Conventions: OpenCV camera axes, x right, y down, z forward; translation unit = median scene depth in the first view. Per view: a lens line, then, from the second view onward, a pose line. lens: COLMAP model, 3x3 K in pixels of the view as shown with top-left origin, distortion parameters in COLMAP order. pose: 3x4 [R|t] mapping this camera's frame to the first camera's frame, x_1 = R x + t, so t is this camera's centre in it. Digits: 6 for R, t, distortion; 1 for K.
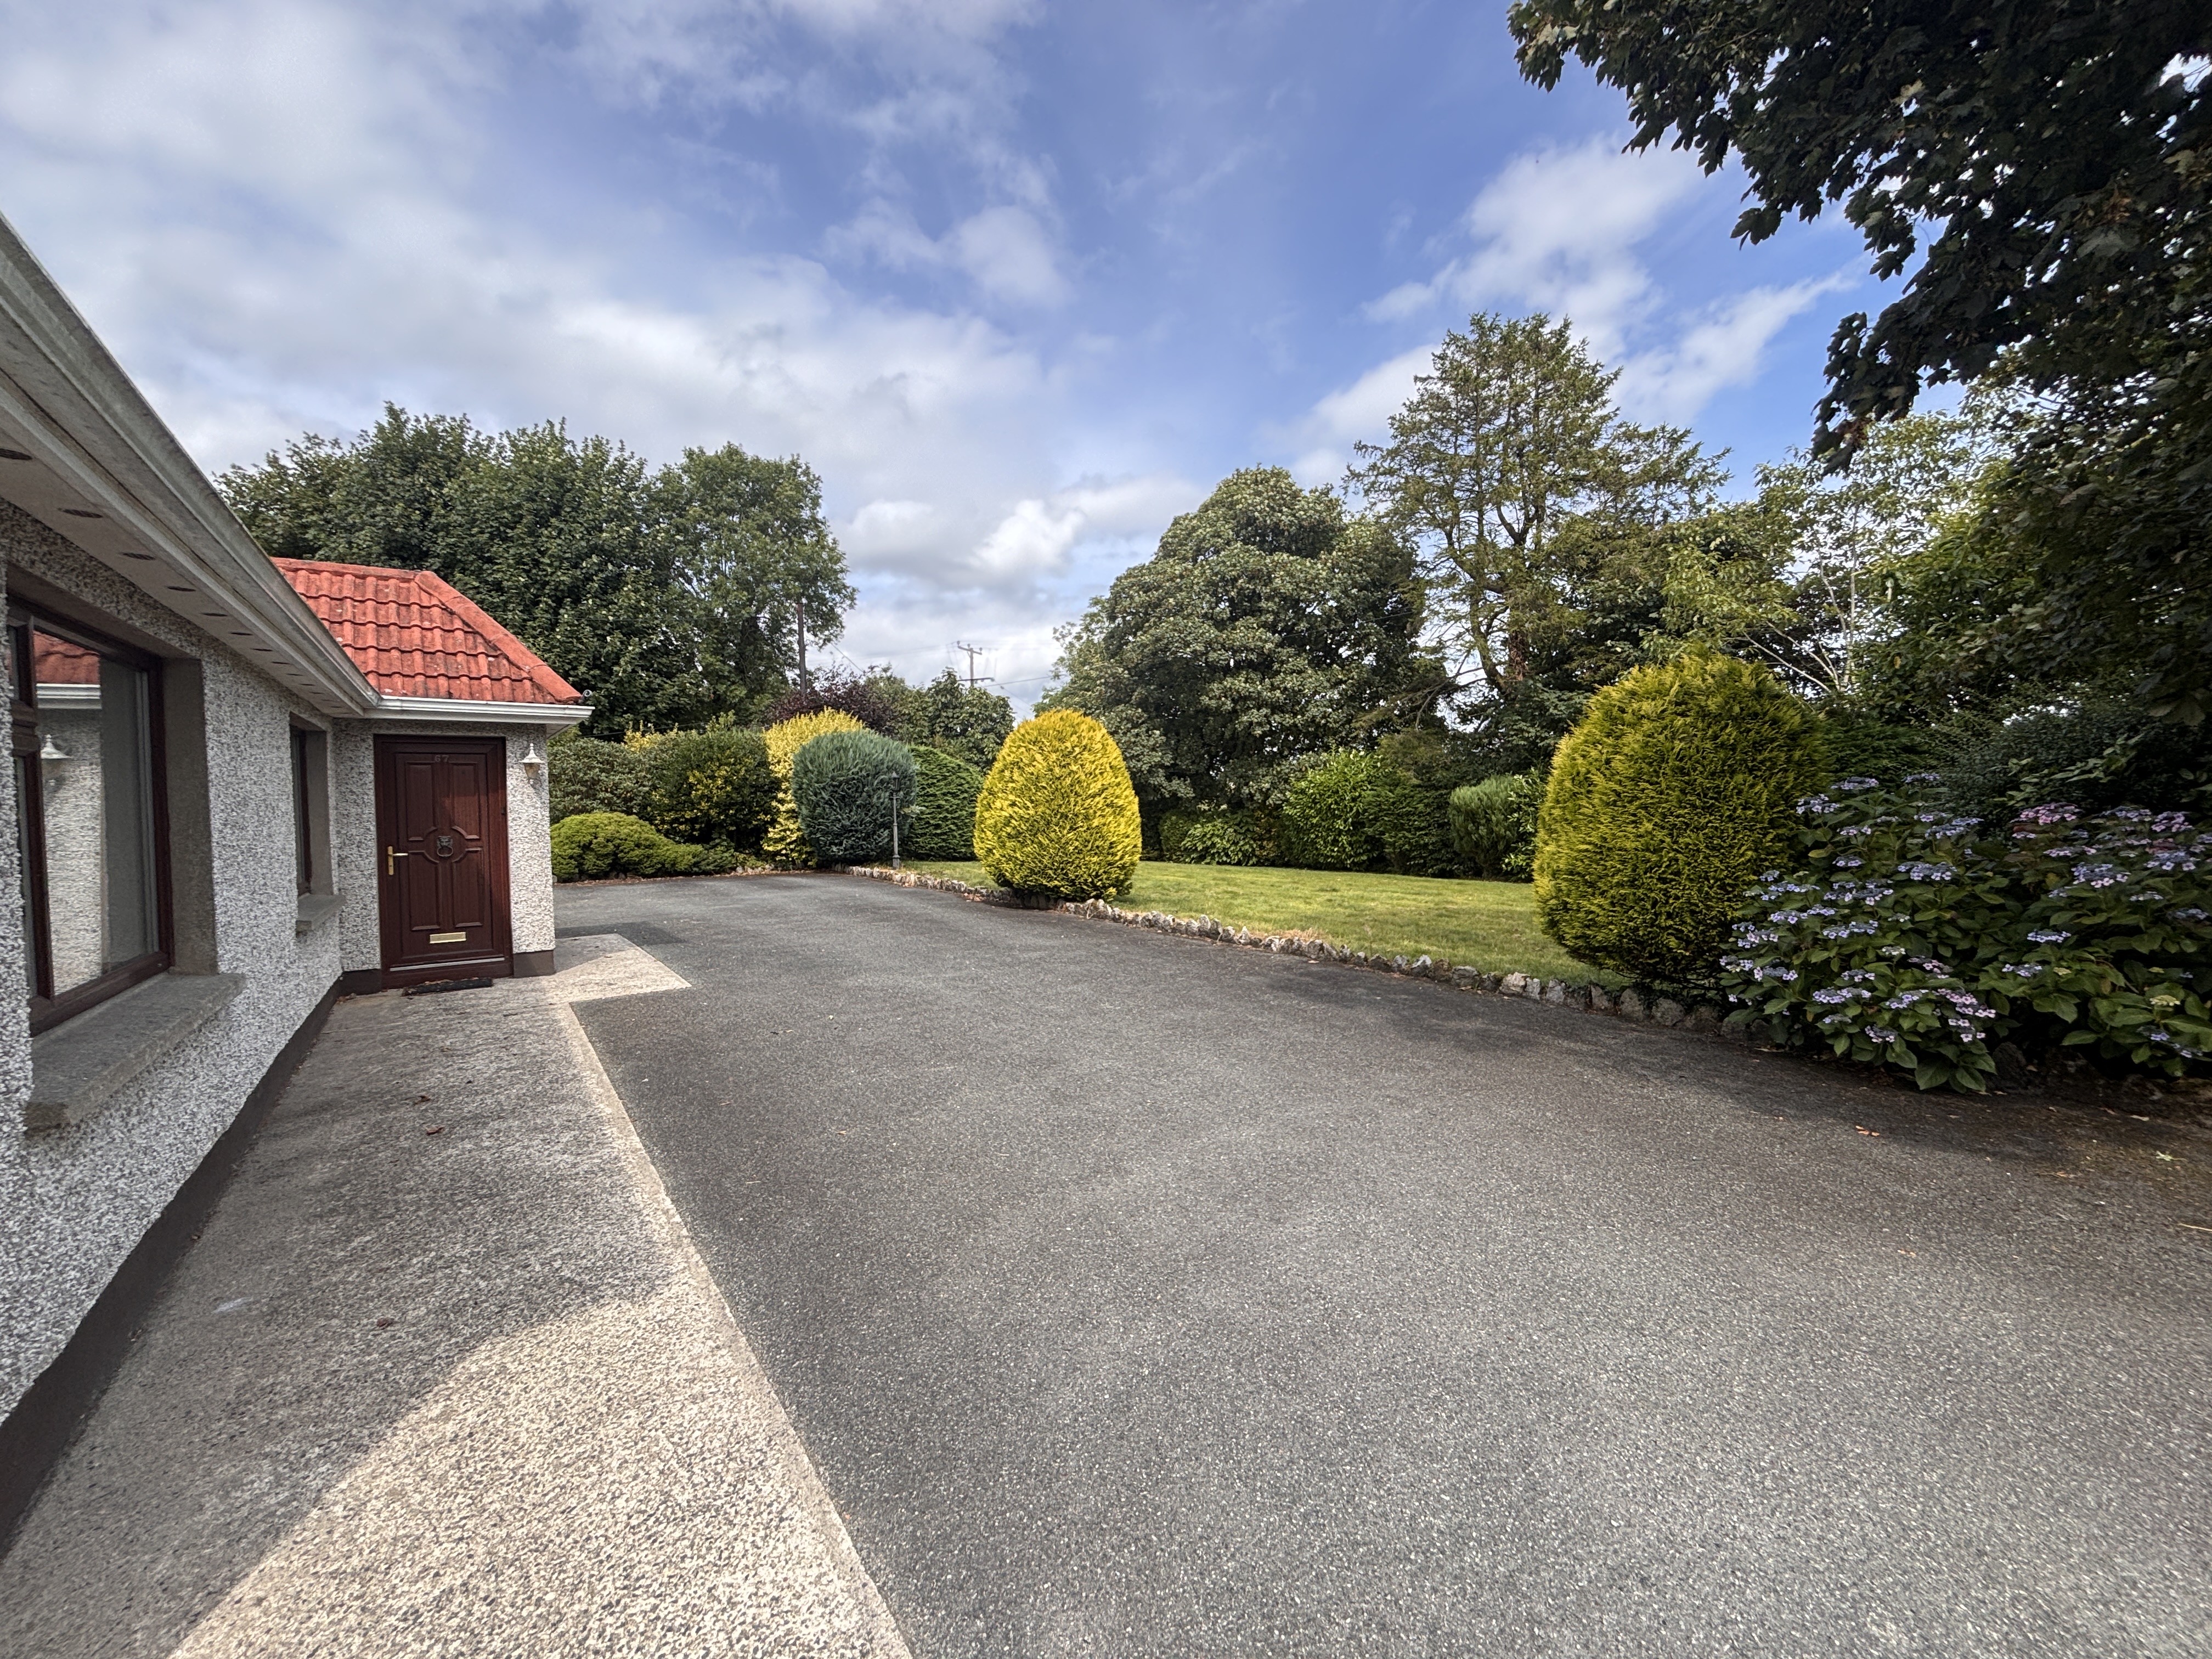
lens RADIAL K [[893.5, 0, 1106.0], [0, 893.5, 829.5], [0, 0, 1]] dist [0.002541, 0.000465]
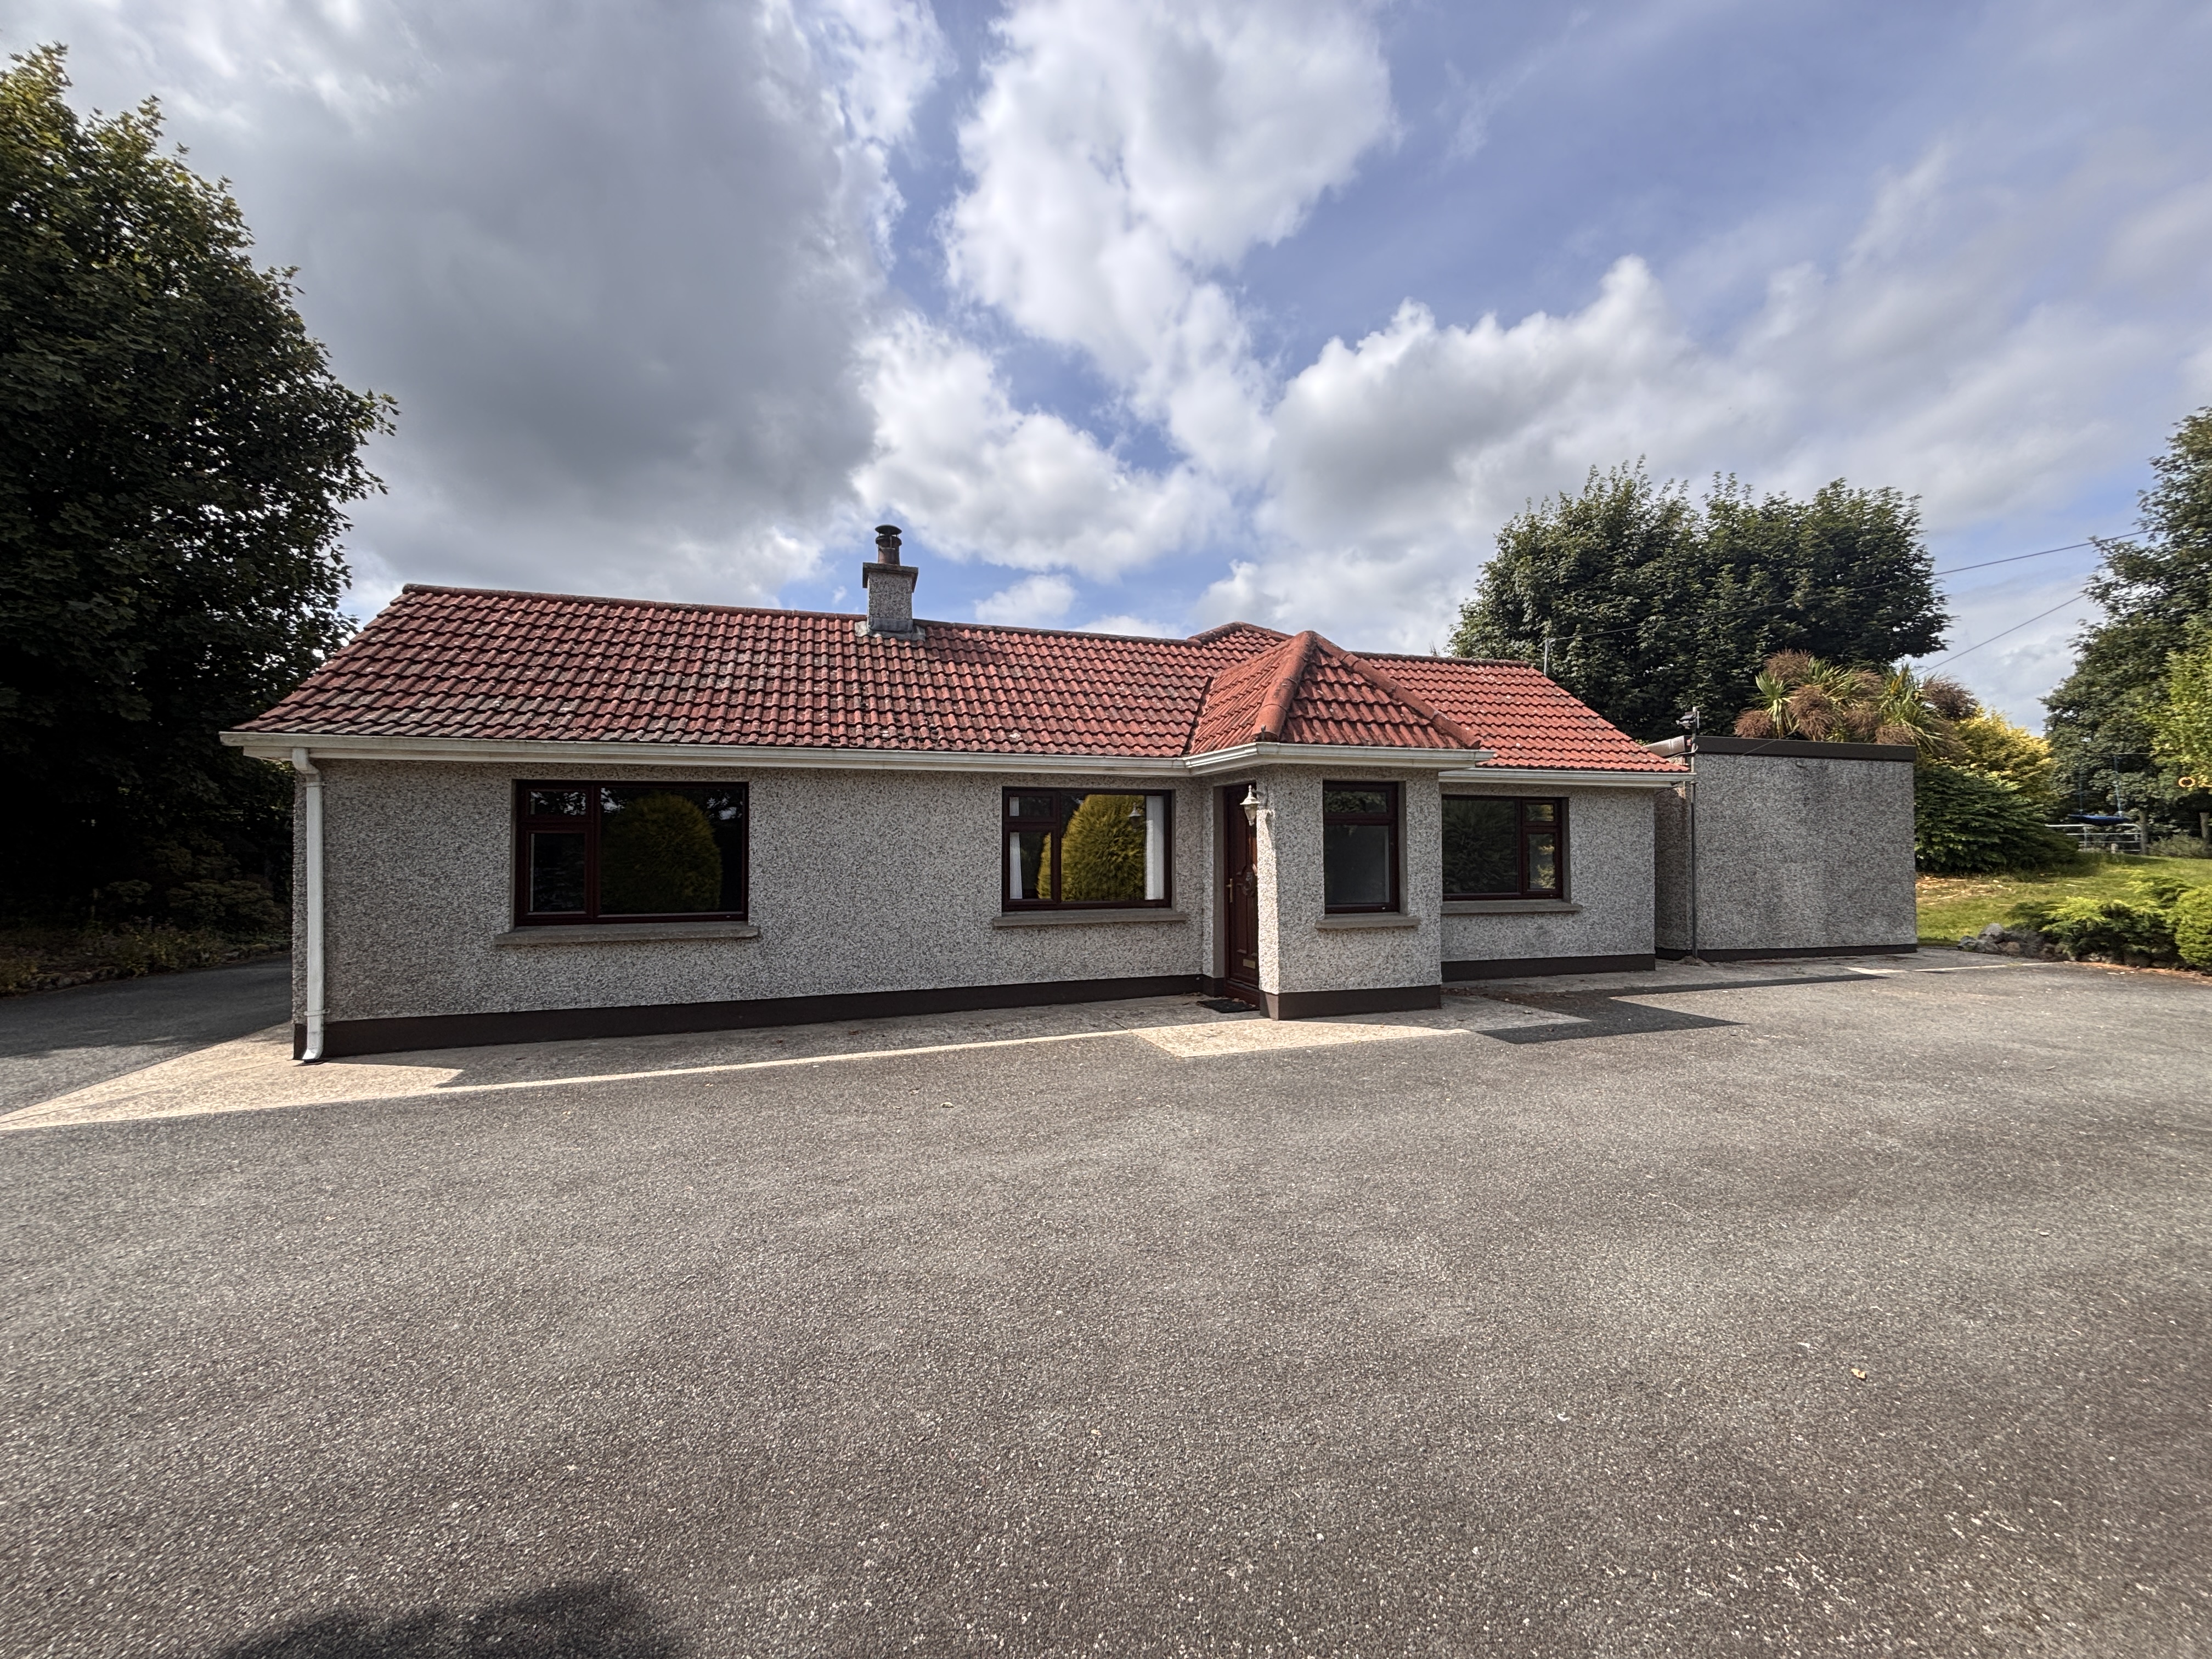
lens RADIAL K [[893.5, 0, 1106.0], [0, 893.5, 829.5], [0, 0, 1]] dist [0.002541, 0.000465]
pose [[-0.299300, -0.000348, -0.954159, 0.378278], [-0.024582, 0.999671, 0.007346, -0.050678], [0.953842, 0.025654, -0.299210, 1.162092]]
